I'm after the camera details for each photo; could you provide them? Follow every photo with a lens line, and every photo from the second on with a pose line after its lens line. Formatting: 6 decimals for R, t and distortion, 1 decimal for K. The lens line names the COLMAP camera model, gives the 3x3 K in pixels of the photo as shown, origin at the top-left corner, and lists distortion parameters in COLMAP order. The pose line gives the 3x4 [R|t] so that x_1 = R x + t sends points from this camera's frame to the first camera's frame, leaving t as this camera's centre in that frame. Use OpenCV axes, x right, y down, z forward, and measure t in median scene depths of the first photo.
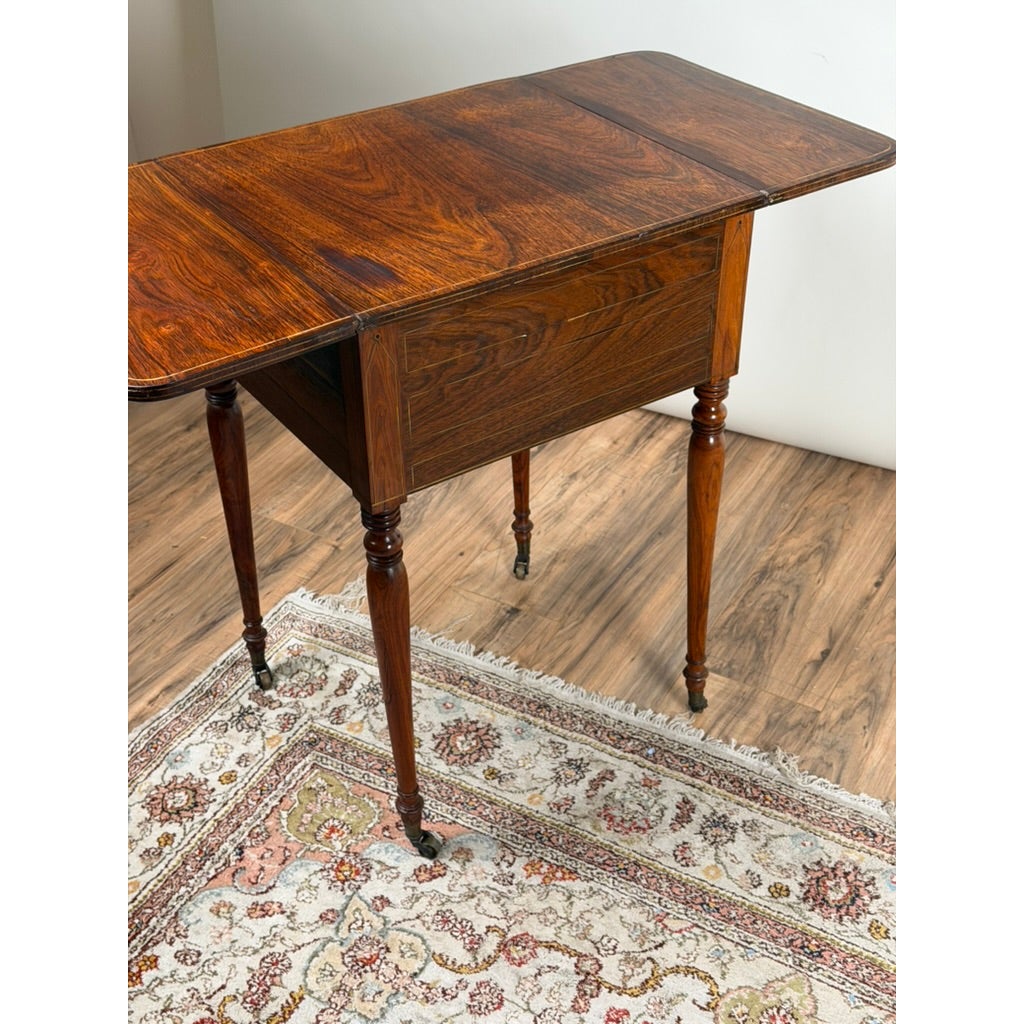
lens RADIAL K [[1454.6, 0, 504.8], [0, 1454.6, 501.7], [0, 0, 1]] dist [0.110184, 0.000000]
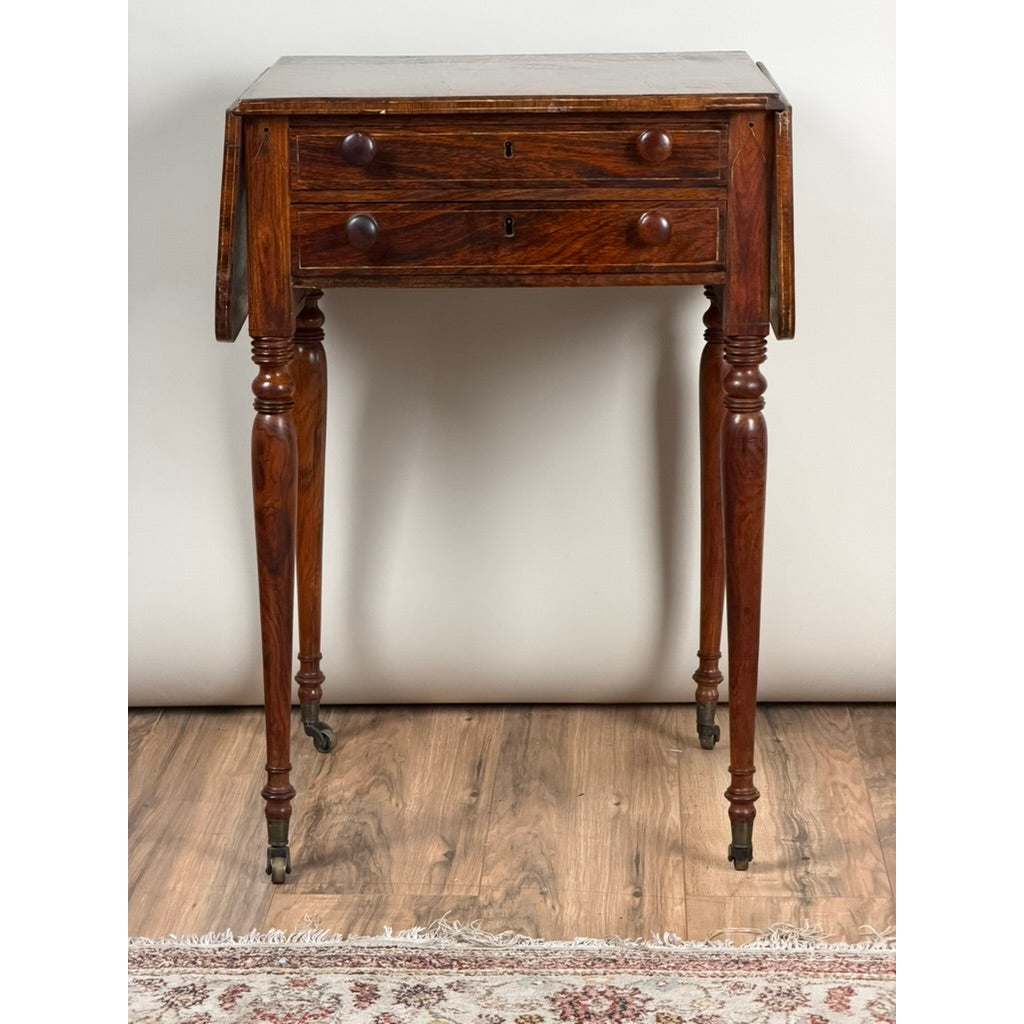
lens RADIAL K [[3211.6, 0, 485.4], [0, 3211.6, 476.1], [0, 0, 1]] dist [0.166276, 0.000000]
pose [[0.892791, -0.099764, 0.439286, -0.480444], [0.264034, 0.905990, -0.330860, 0.517575], [-0.364980, 0.411376, 0.835200, -0.406144]]
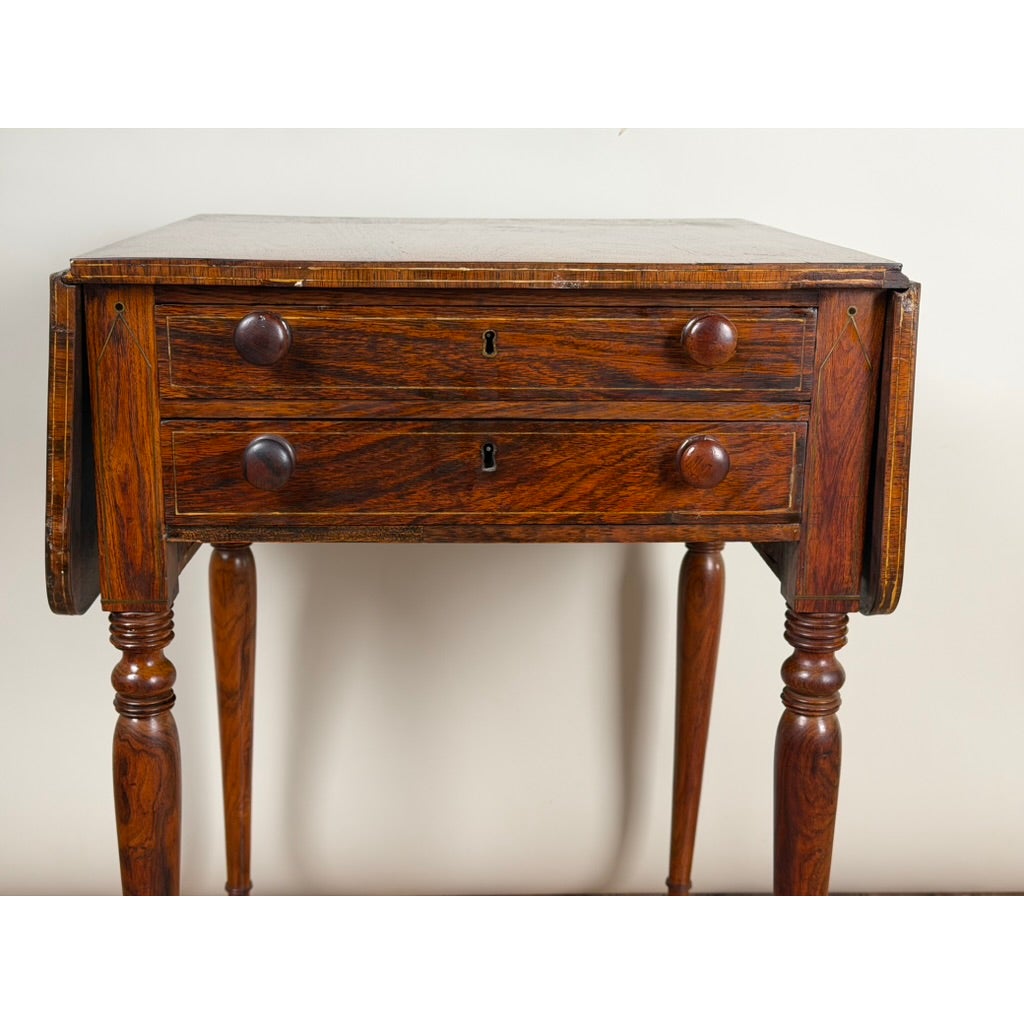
lens RADIAL K [[1454.6, 0, 507.9], [0, 1454.6, 506.2], [0, 0, 1]] dist [0.110184, 0.000000]
pose [[0.861903, -0.111651, 0.494629, 0.016013], [0.278033, 0.919810, -0.276853, 0.022140], [-0.424054, 0.376144, 0.823829, 0.491781]]
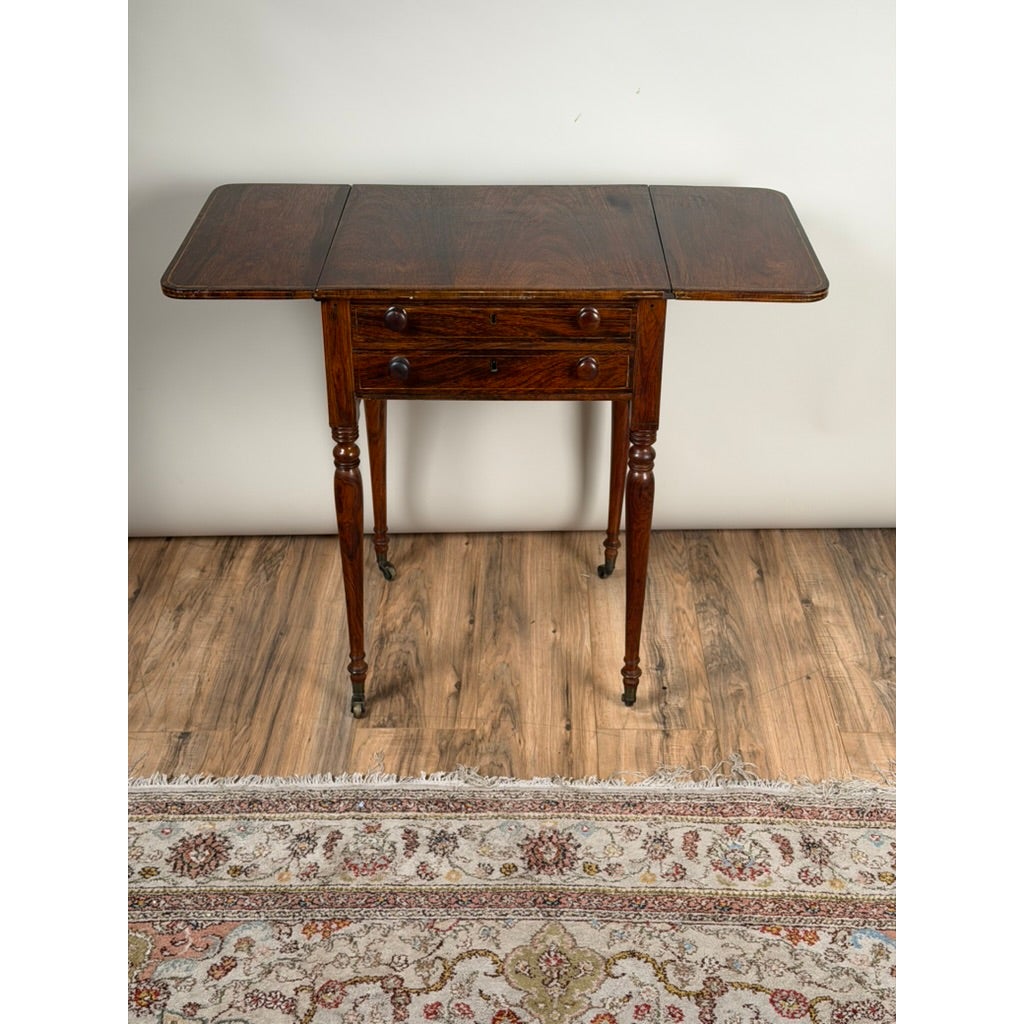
lens RADIAL K [[1454.6, 0, 521.2], [0, 1454.6, 496.1], [0, 0, 1]] dist [0.110184, 0.000000]
pose [[0.875899, -0.233357, 0.422310, -0.233083], [0.273015, 0.961372, -0.035023, 0.012555], [-0.397824, 0.145974, 0.905774, -0.138595]]
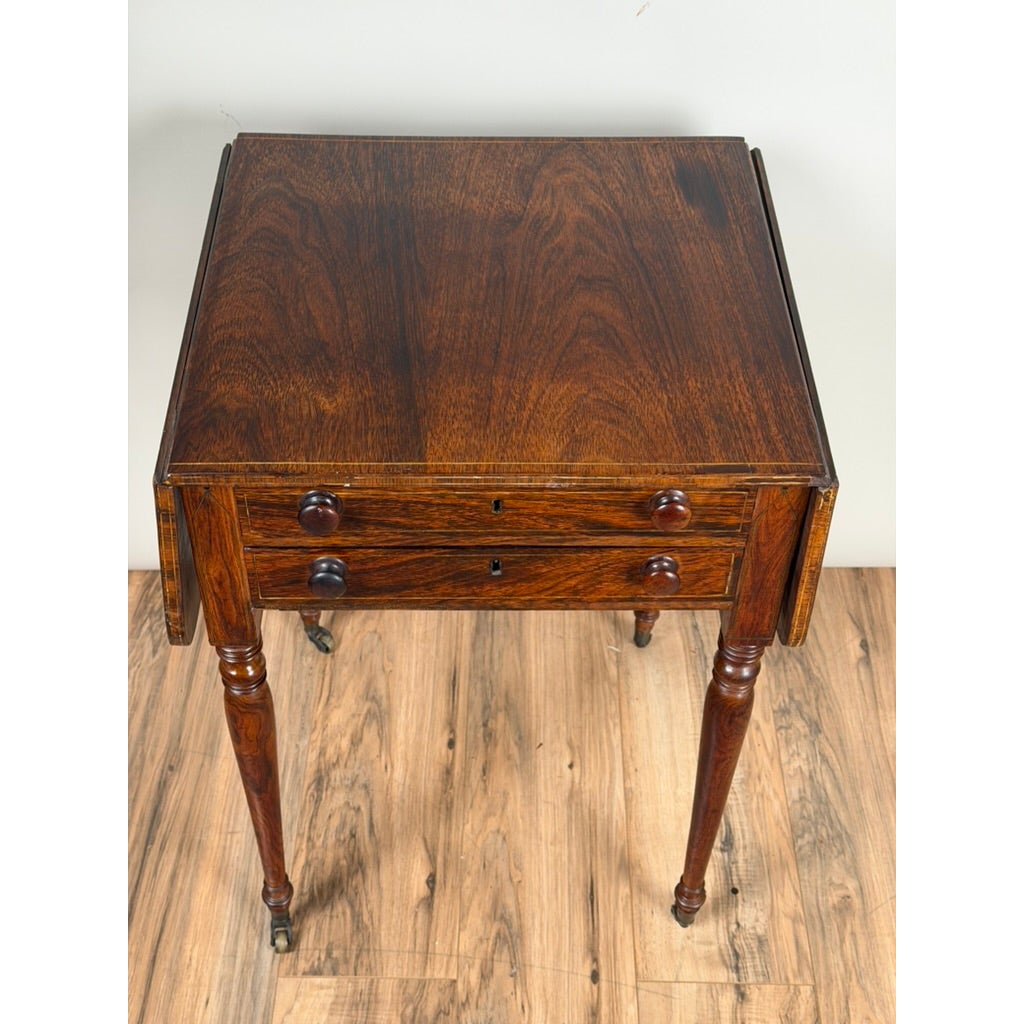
lens RADIAL K [[1454.6, 0, 515.5], [0, 1454.6, 494.6], [0, 0, 1]] dist [0.110184, 0.000000]
pose [[0.873952, -0.327541, 0.359062, 0.044221], [0.257123, 0.938534, 0.230310, -0.312723], [-0.412427, -0.108956, 0.904451, 0.311136]]
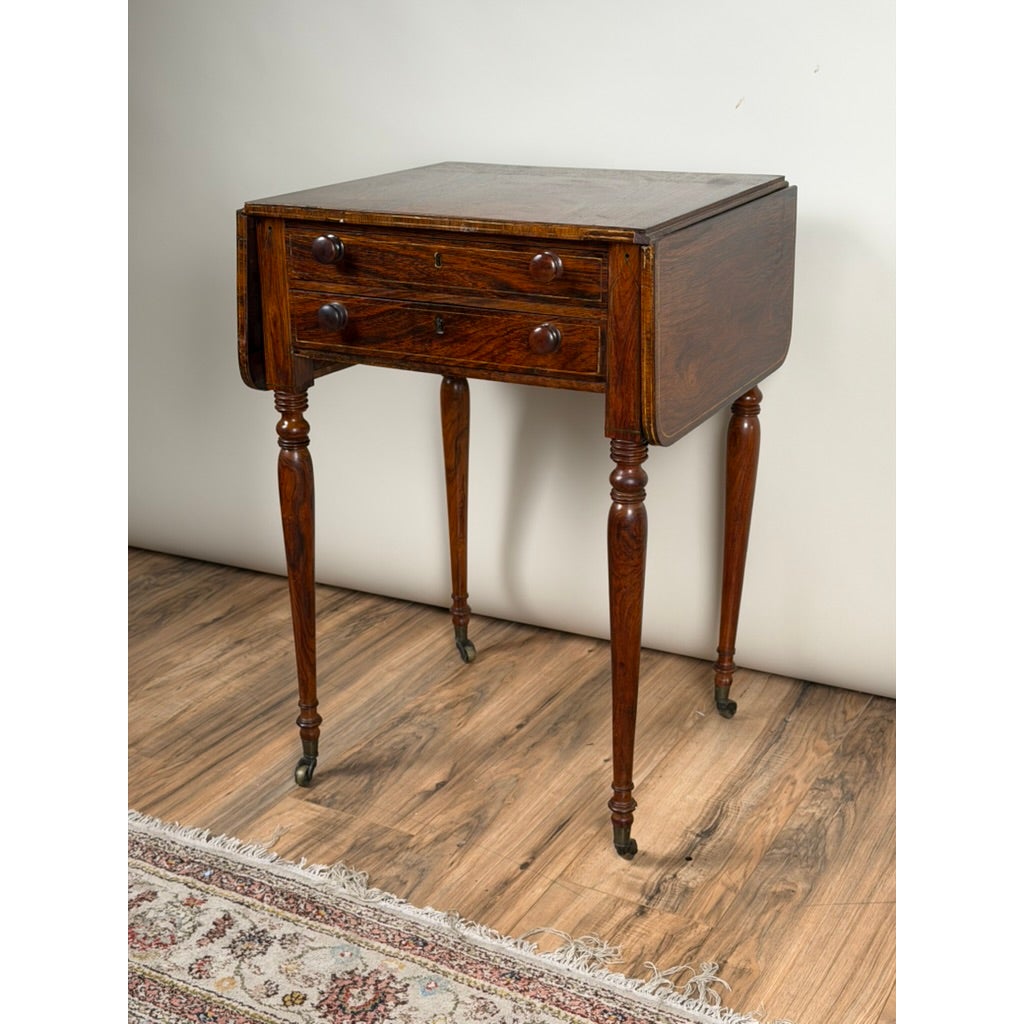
lens RADIAL K [[1454.6, 0, 502.9], [0, 1454.6, 504.7], [0, 0, 1]] dist [0.110184, 0.000000]
pose [[0.999983, -0.005805, -0.000025, 0.297731], [0.005580, 0.962324, -0.271847, 0.211483], [0.001602, 0.271842, 0.962341, 0.079644]]
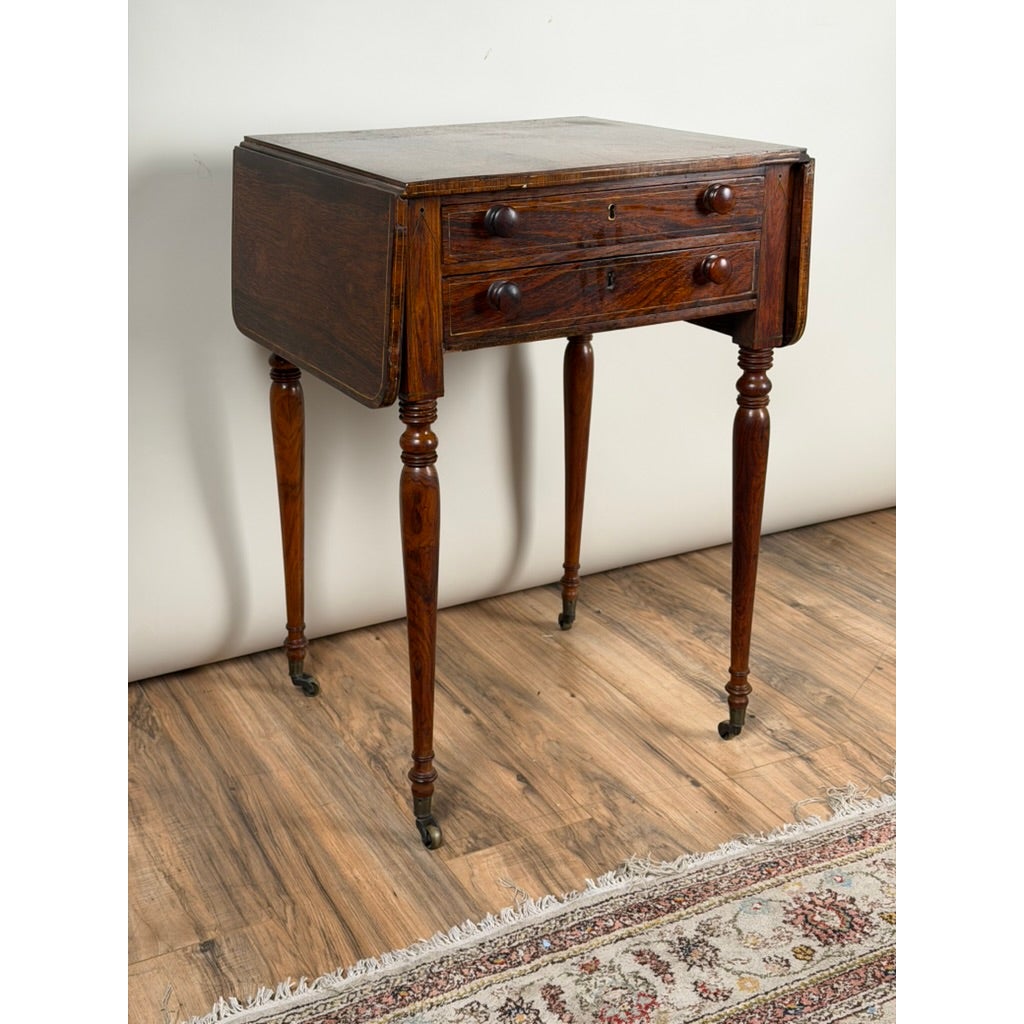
lens RADIAL K [[1454.6, 0, 514.7], [0, 1454.6, 503.8], [0, 0, 1]] dist [0.110184, 0.000000]
pose [[0.542765, -0.286282, 0.789588, -0.489304], [0.485513, 0.874068, -0.016831, -0.031392], [-0.685335, 0.392490, 0.613407, 0.463319]]
